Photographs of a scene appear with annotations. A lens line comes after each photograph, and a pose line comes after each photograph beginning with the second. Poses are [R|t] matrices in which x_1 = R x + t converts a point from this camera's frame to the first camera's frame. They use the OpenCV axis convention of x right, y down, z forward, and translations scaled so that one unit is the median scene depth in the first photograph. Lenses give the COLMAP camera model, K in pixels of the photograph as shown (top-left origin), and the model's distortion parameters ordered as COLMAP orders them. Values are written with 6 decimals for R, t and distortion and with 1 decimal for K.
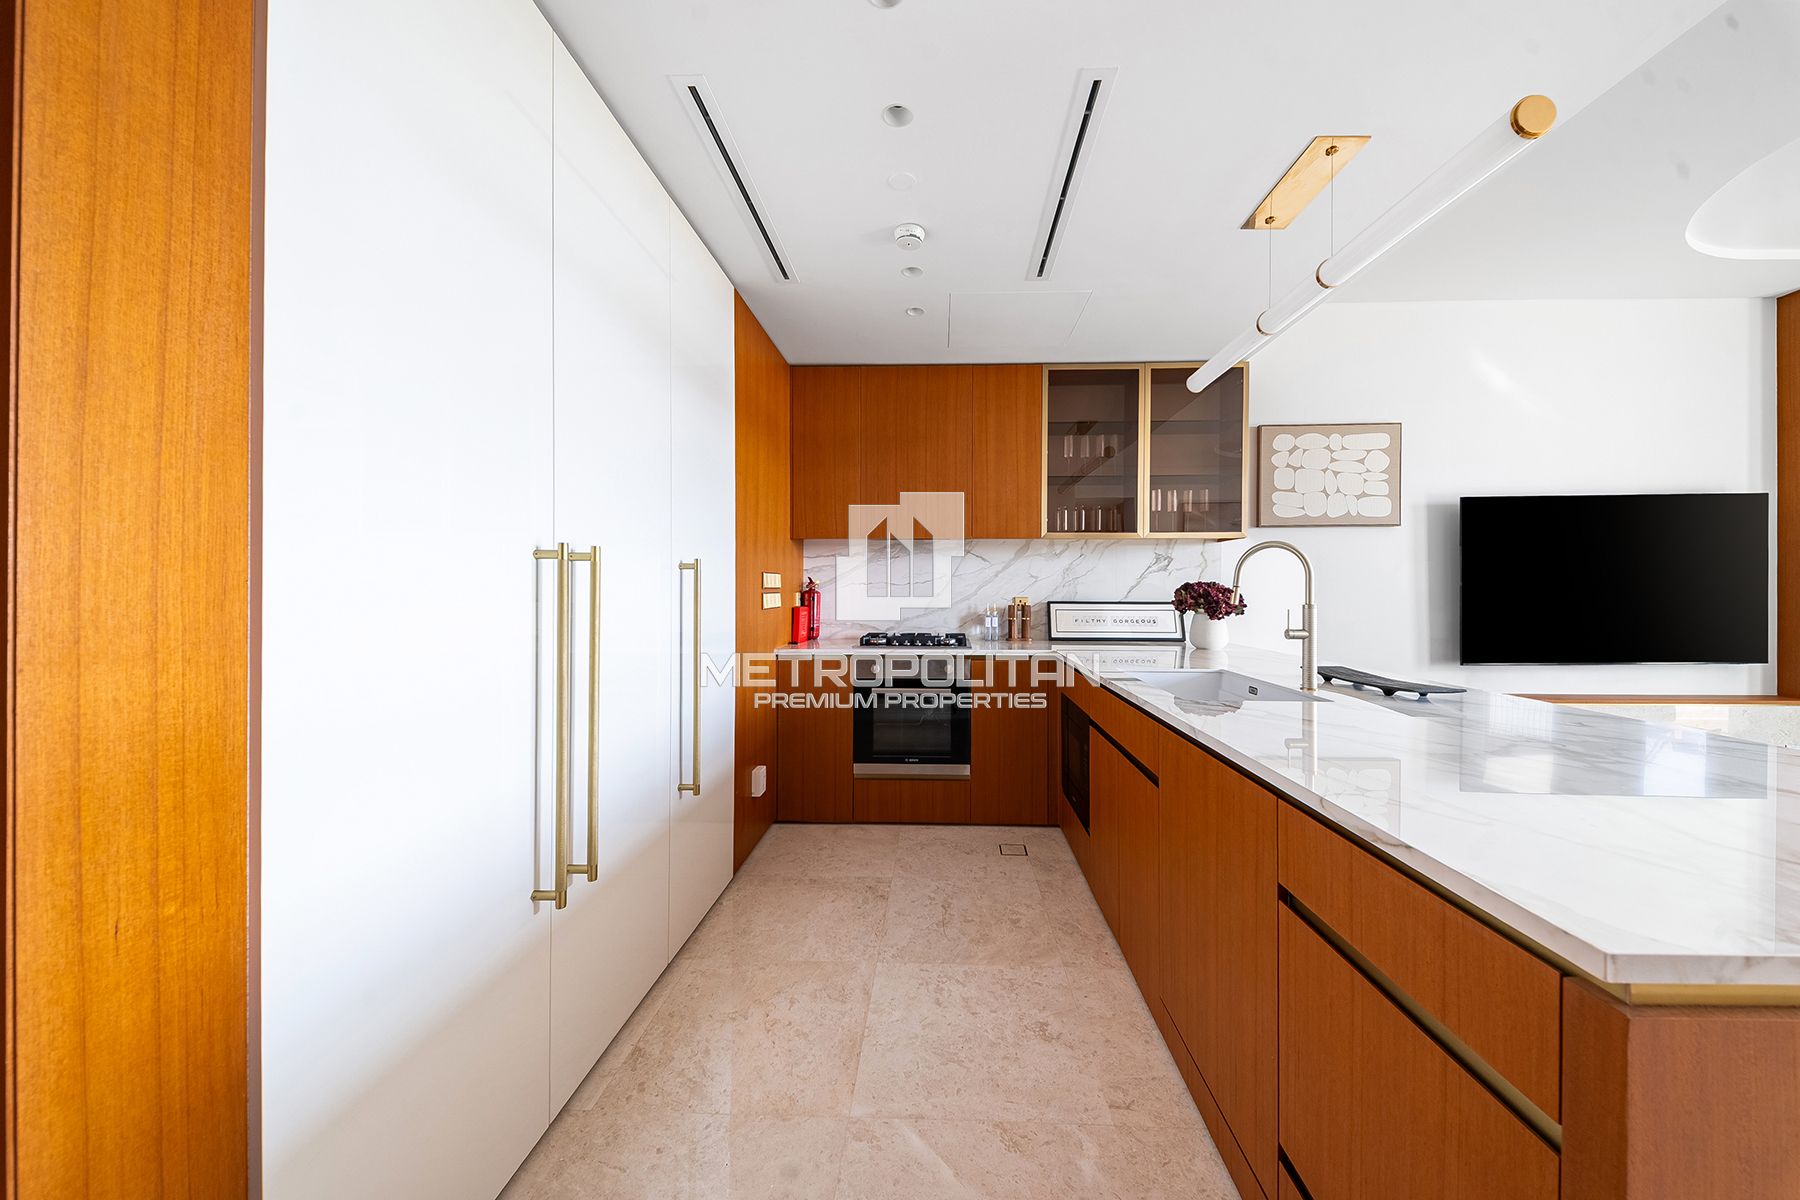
lens RADIAL K [[635.0, 0, 917.7], [0, 635.0, 588.5], [0, 0, 1]] dist [0.012587, -0.005004]
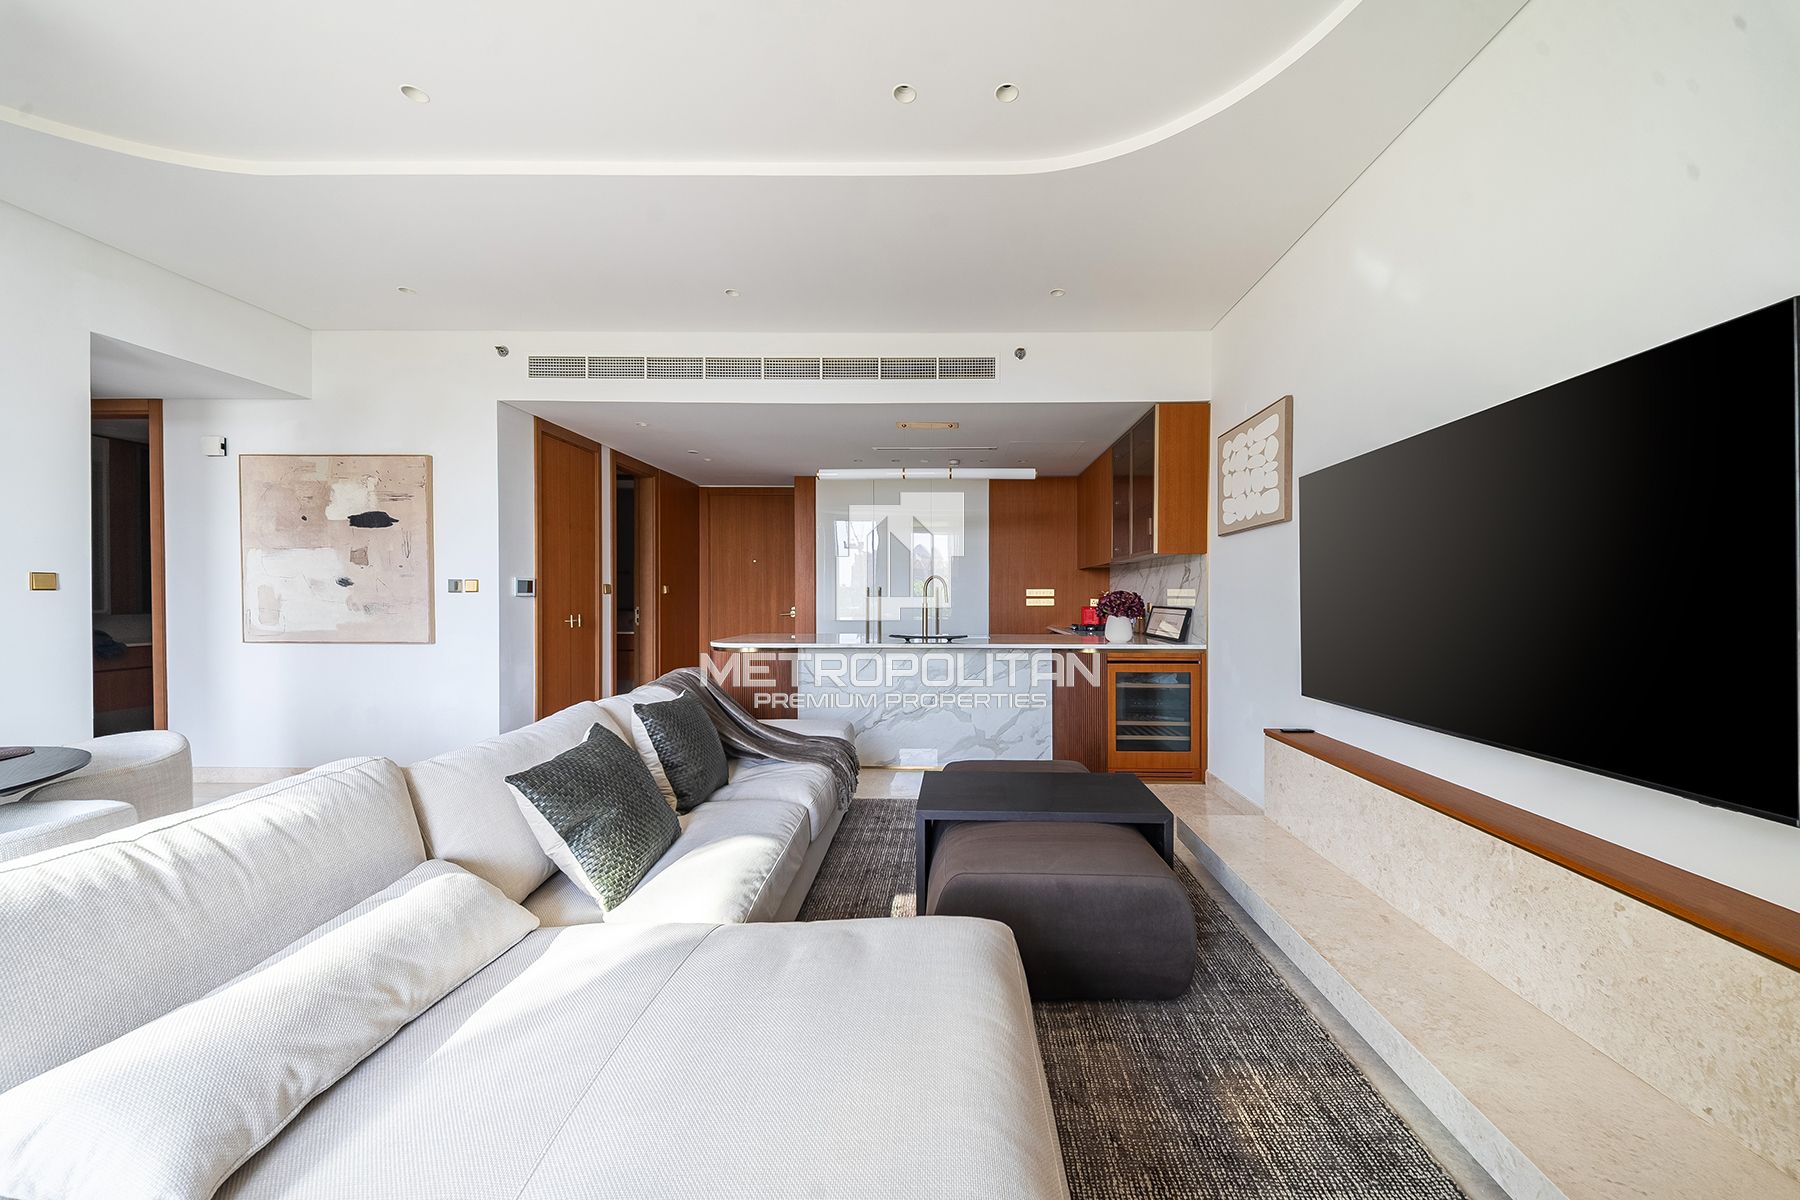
lens RADIAL K [[635.0, 0, 945.7], [0, 635.0, 602.9], [0, 0, 1]] dist [0.012587, -0.005004]
pose [[0.011864, 0.011223, -0.999867, 1.670644], [-0.001390, 0.999936, 0.011207, -0.001849], [0.999929, 0.001257, 0.011879, 0.591693]]
